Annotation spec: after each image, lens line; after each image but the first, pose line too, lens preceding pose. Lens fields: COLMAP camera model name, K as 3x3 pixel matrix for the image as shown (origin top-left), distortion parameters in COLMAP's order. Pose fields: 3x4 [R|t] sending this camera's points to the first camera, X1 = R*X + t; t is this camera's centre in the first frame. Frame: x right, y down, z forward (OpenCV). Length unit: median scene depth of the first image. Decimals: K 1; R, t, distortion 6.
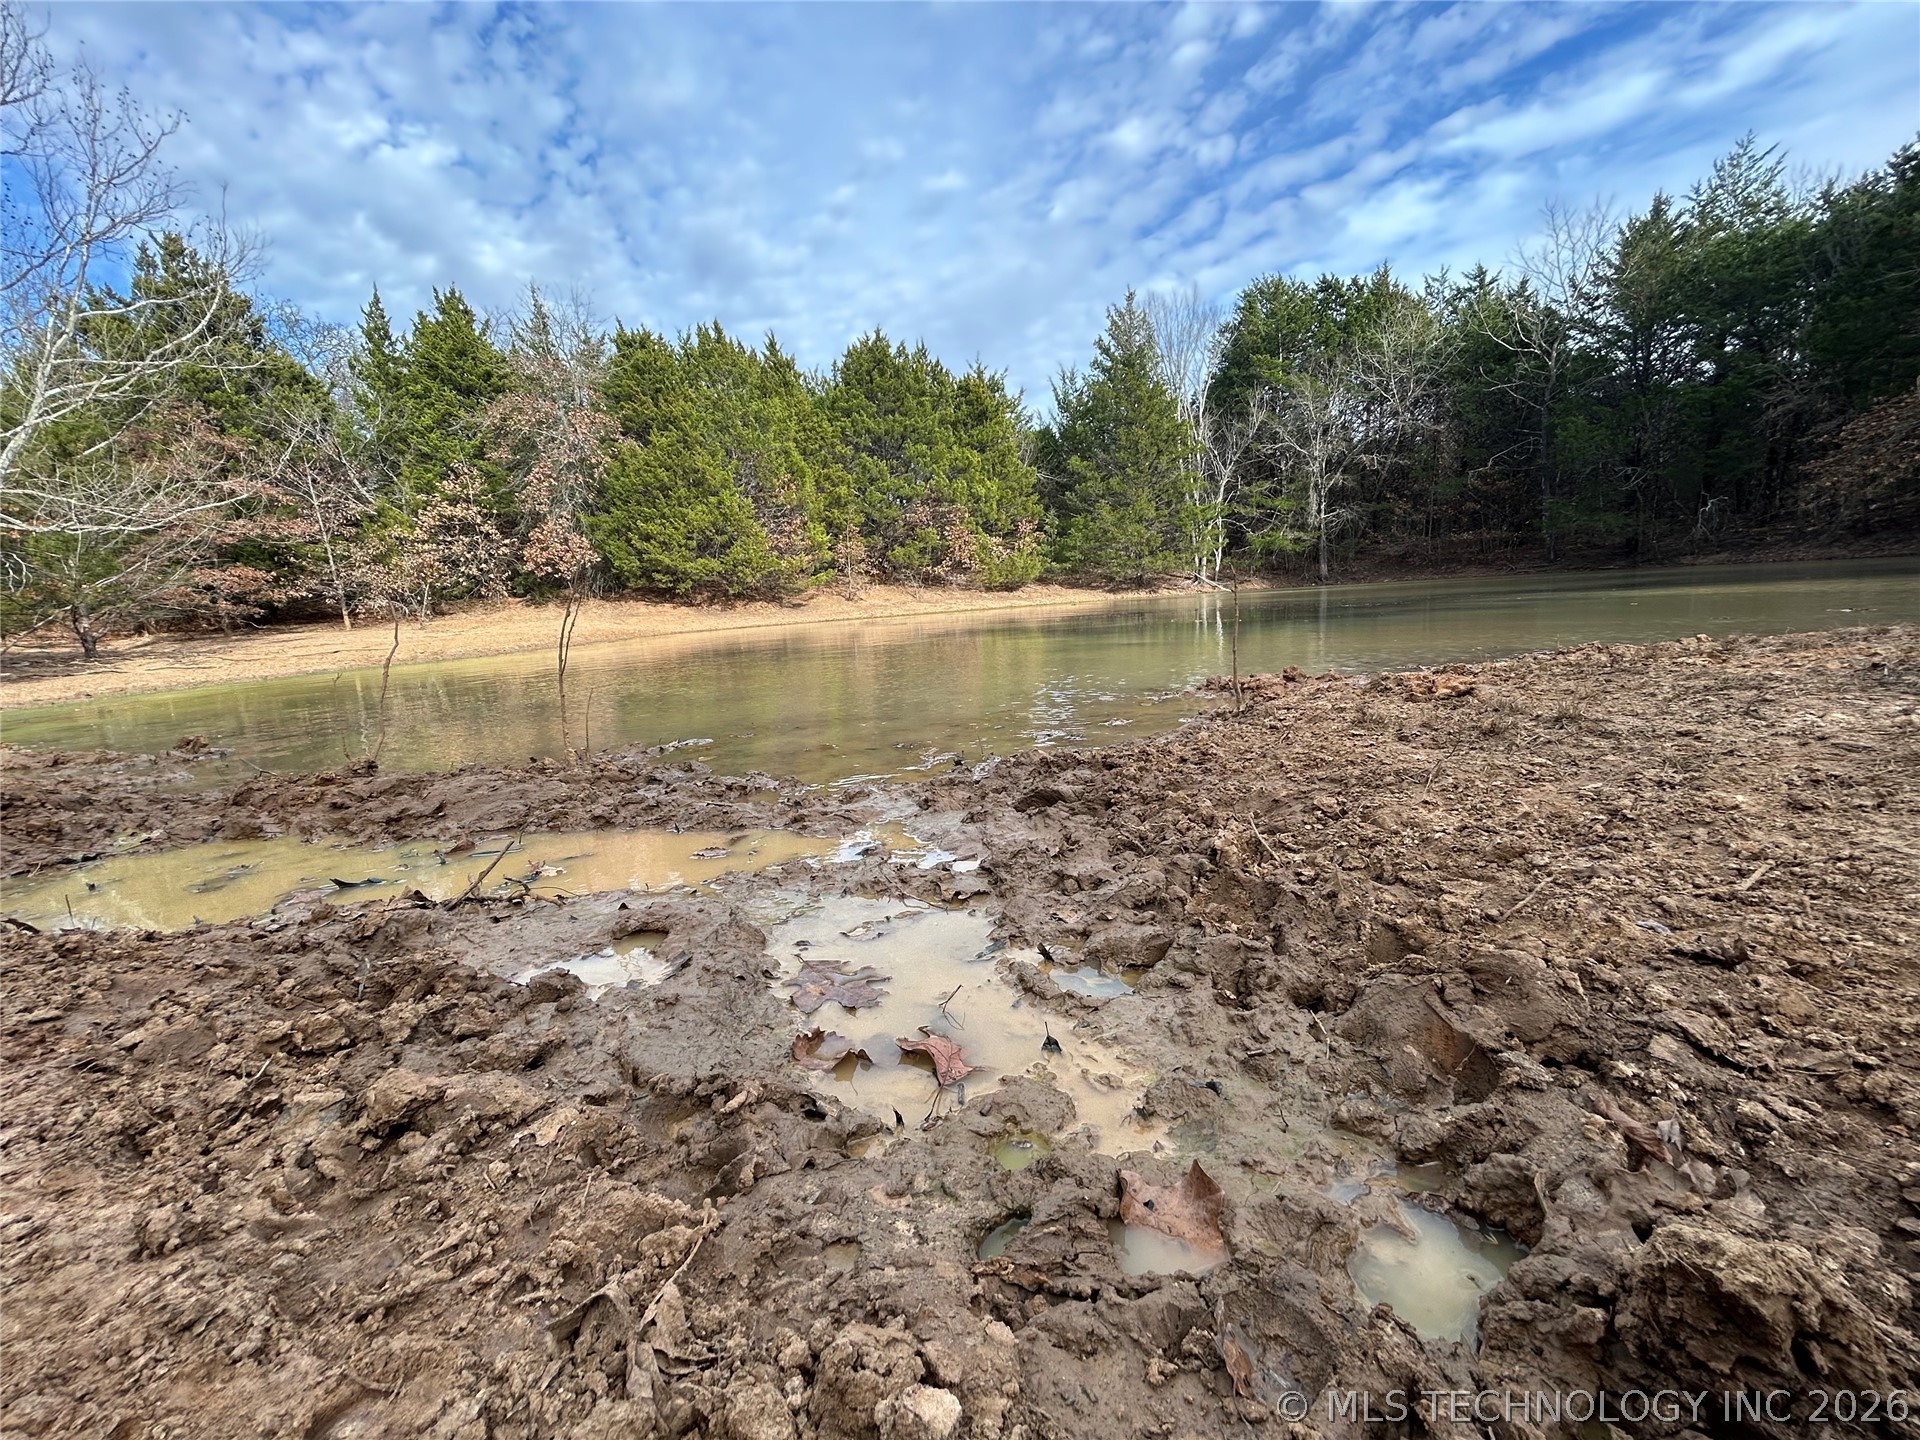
lens RADIAL K [[782.2, 0, 962.8], [0, 782.2, 721.7], [0, 0, 1]] dist [-0.001894, 0.000253]
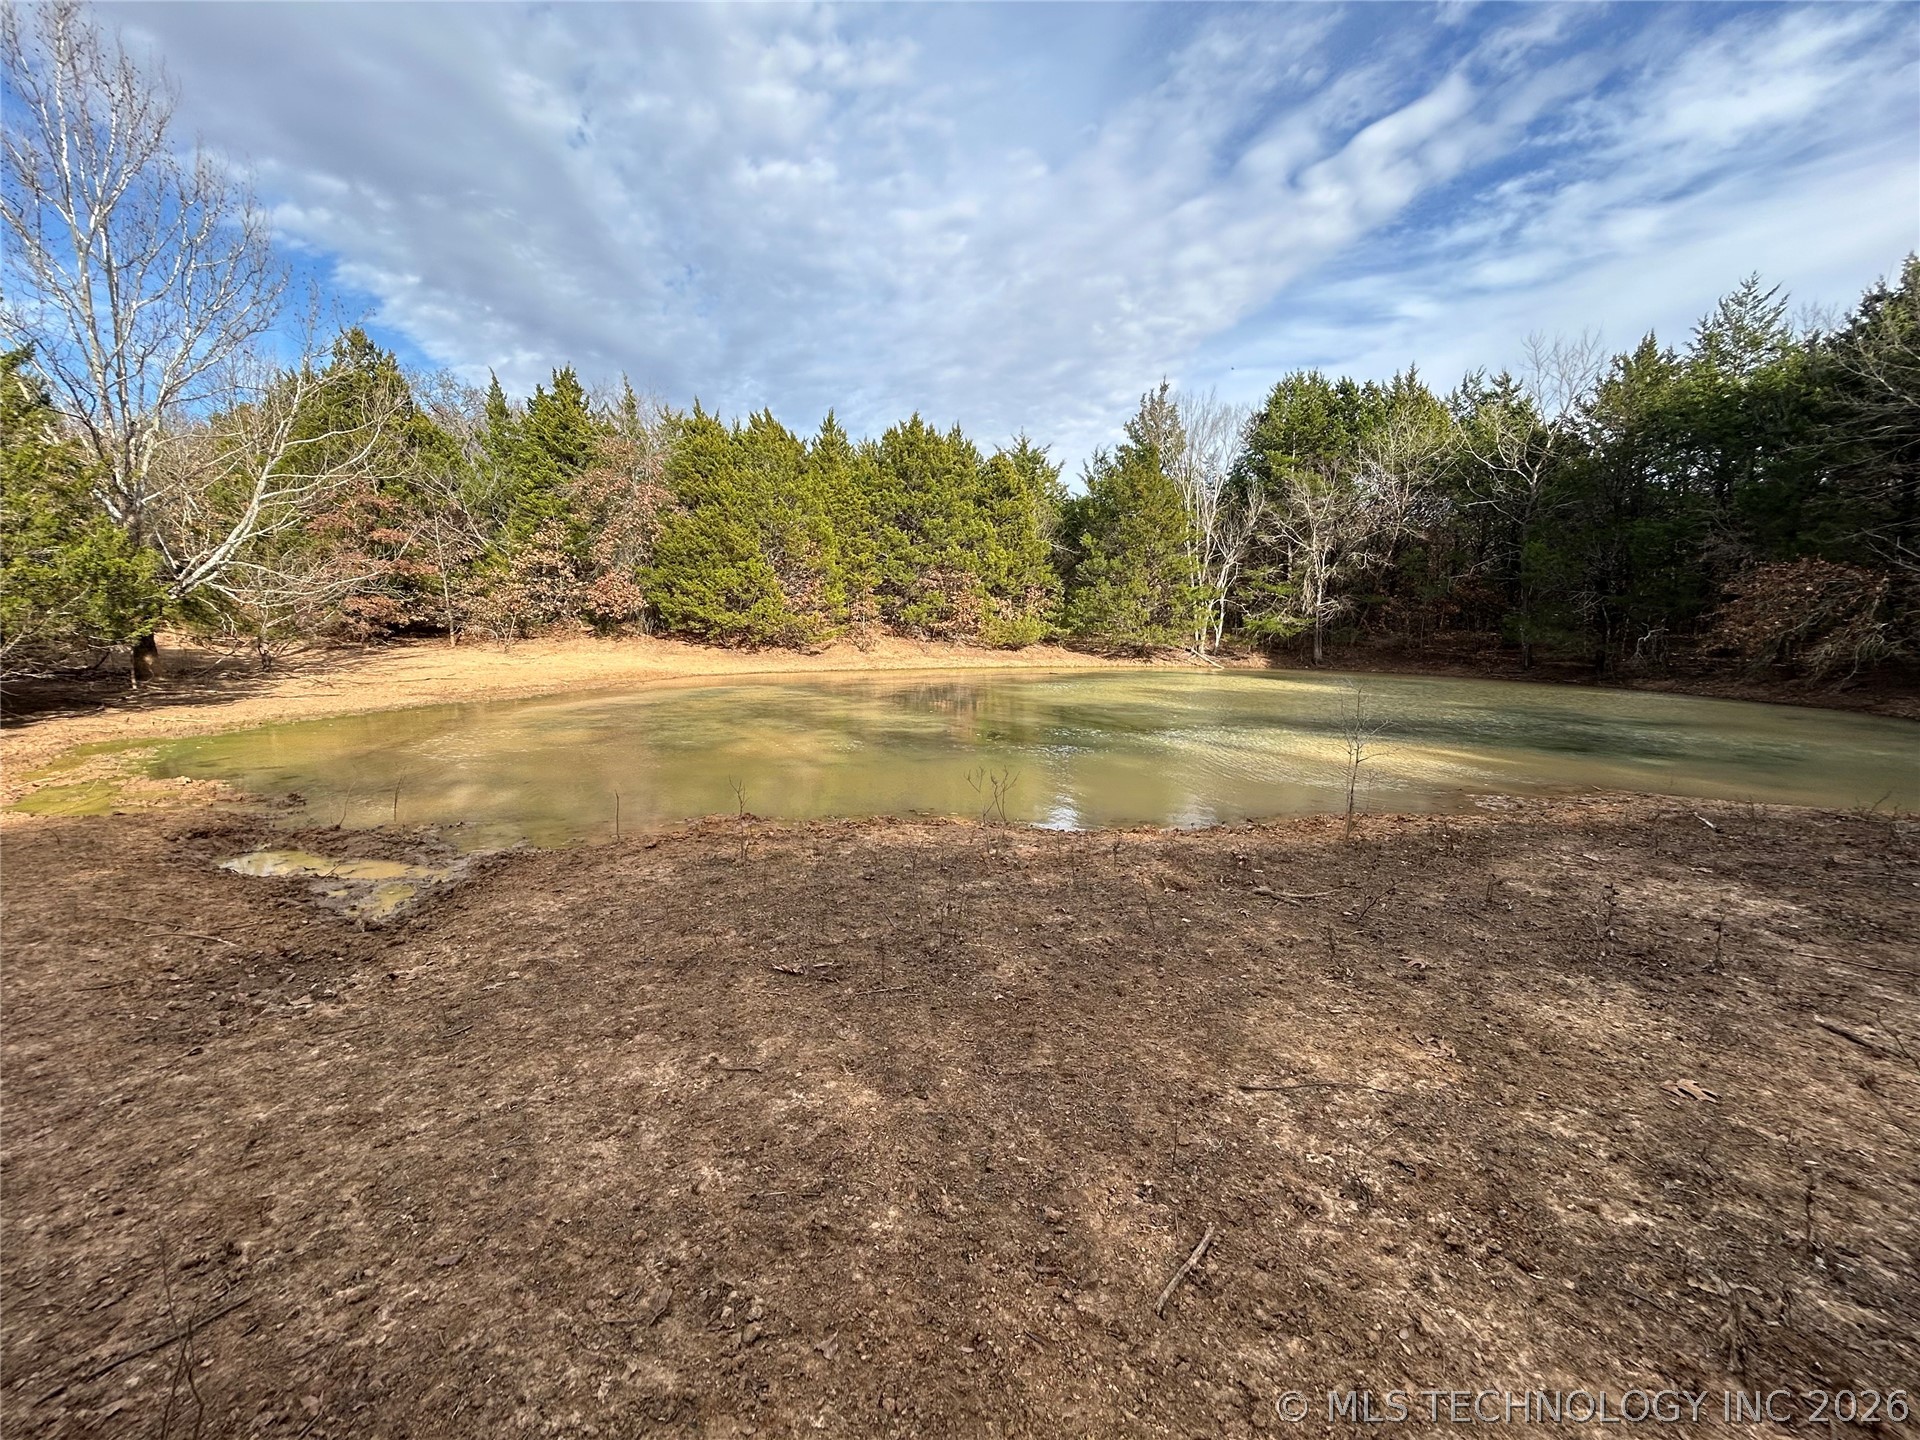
lens RADIAL K [[801.8, 0, 981.4], [0, 801.8, 735.4], [0, 0, 1]] dist [-0.001036, -0.001331]
pose [[0.989371, 0.096449, -0.108827, 0.166057], [-0.097317, 0.995250, -0.002677, -0.044125], [0.108052, 0.013239, 0.994057, -0.149386]]
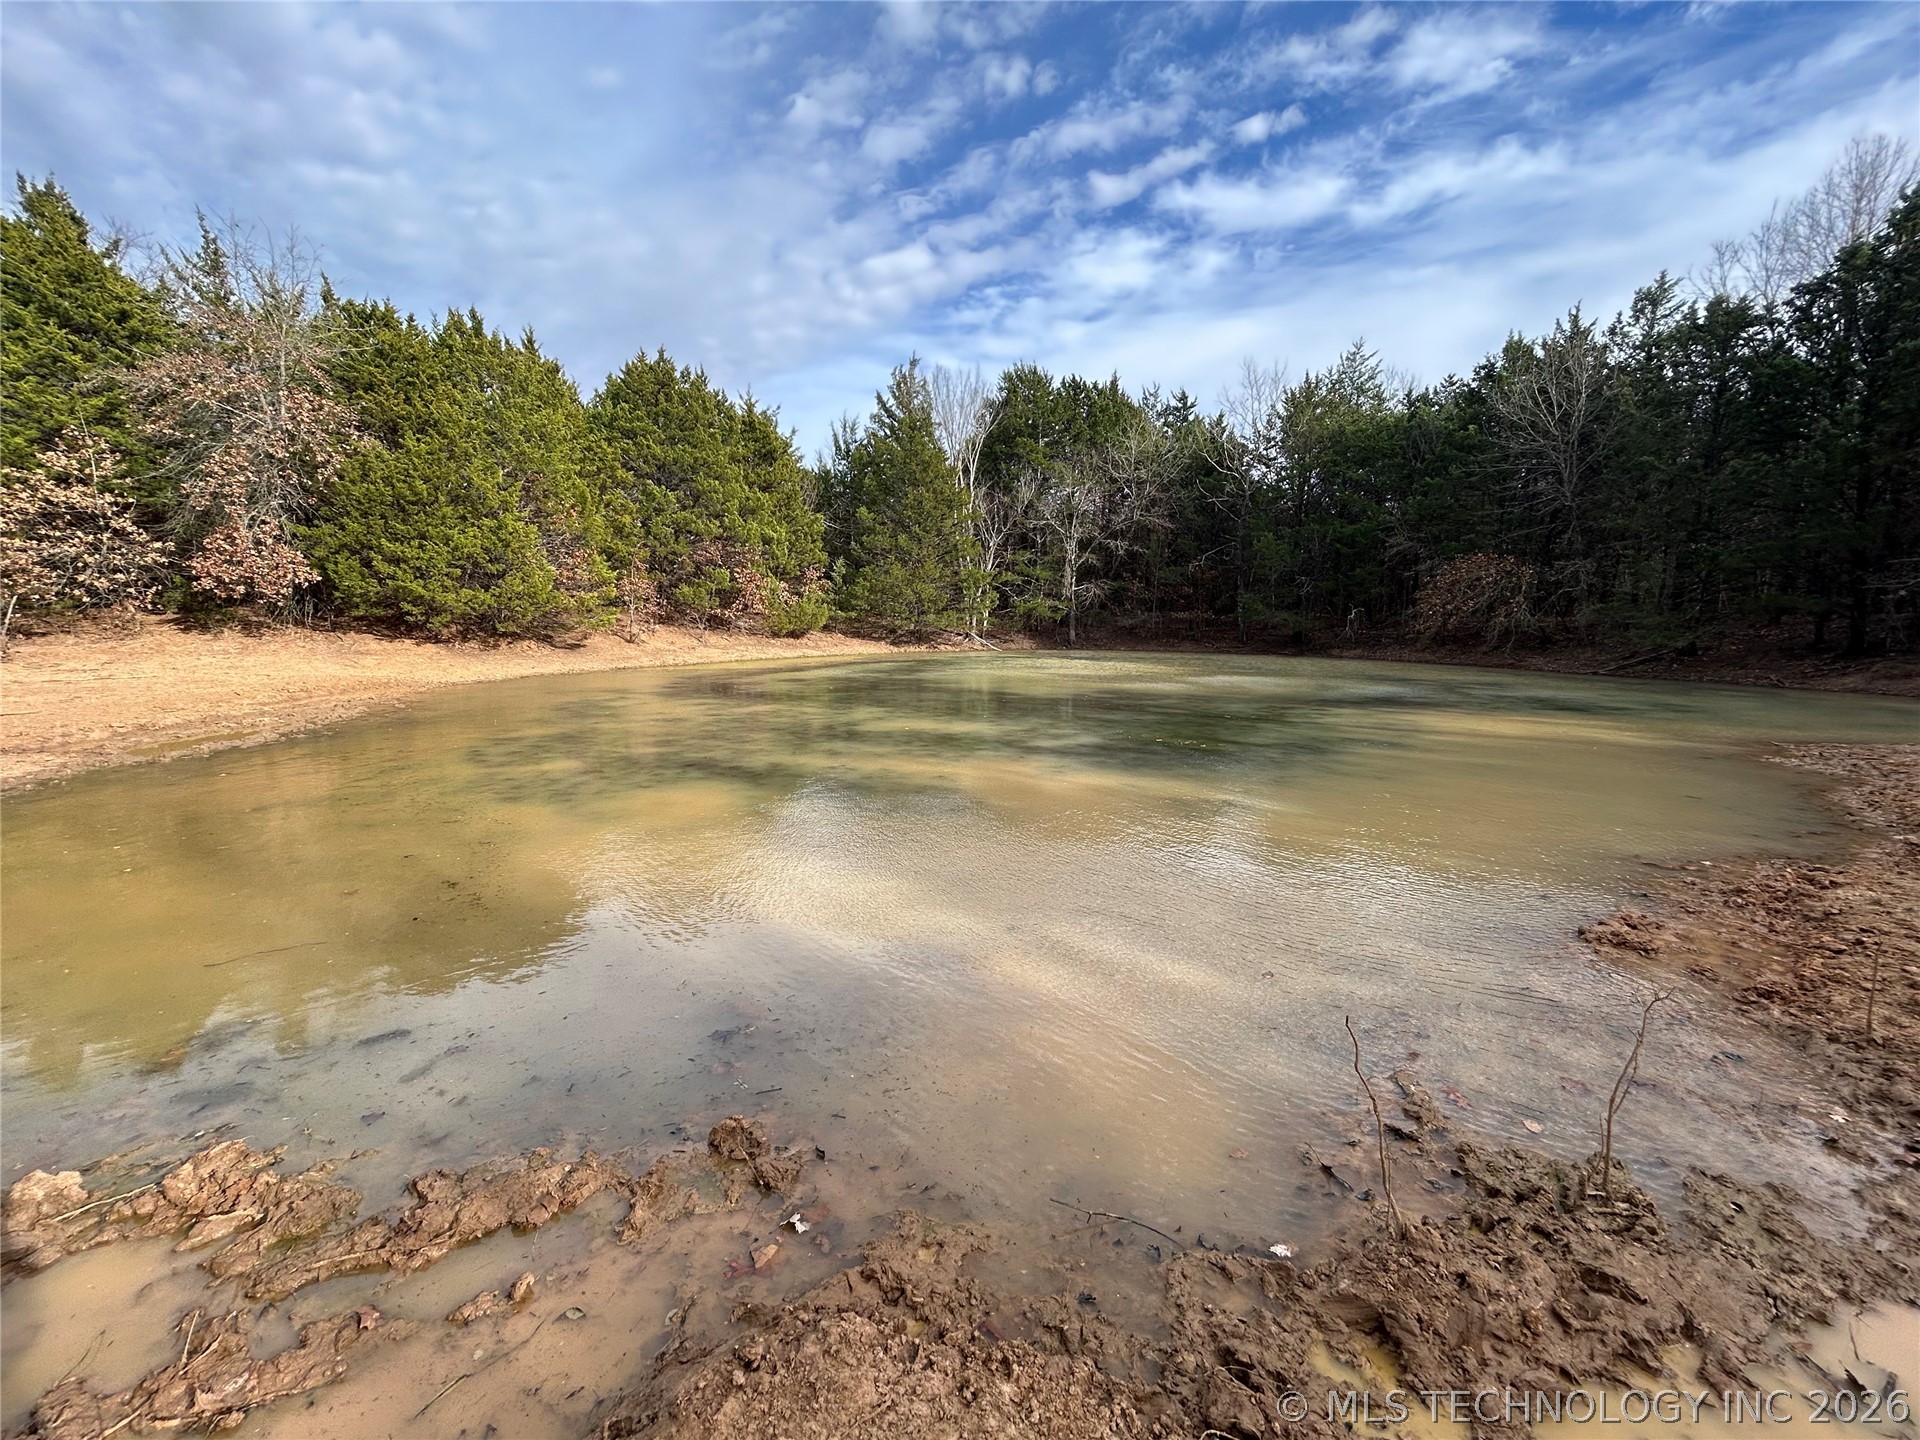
lens RADIAL K [[782.2, 0, 957.6], [0, 782.2, 725.6], [0, 0, 1]] dist [-0.001894, 0.000253]
pose [[0.926447, 0.020558, 0.375862, -0.130323], [-0.012886, 0.999654, -0.022916, -0.042913], [-0.376203, 0.016387, 0.926392, 0.027813]]
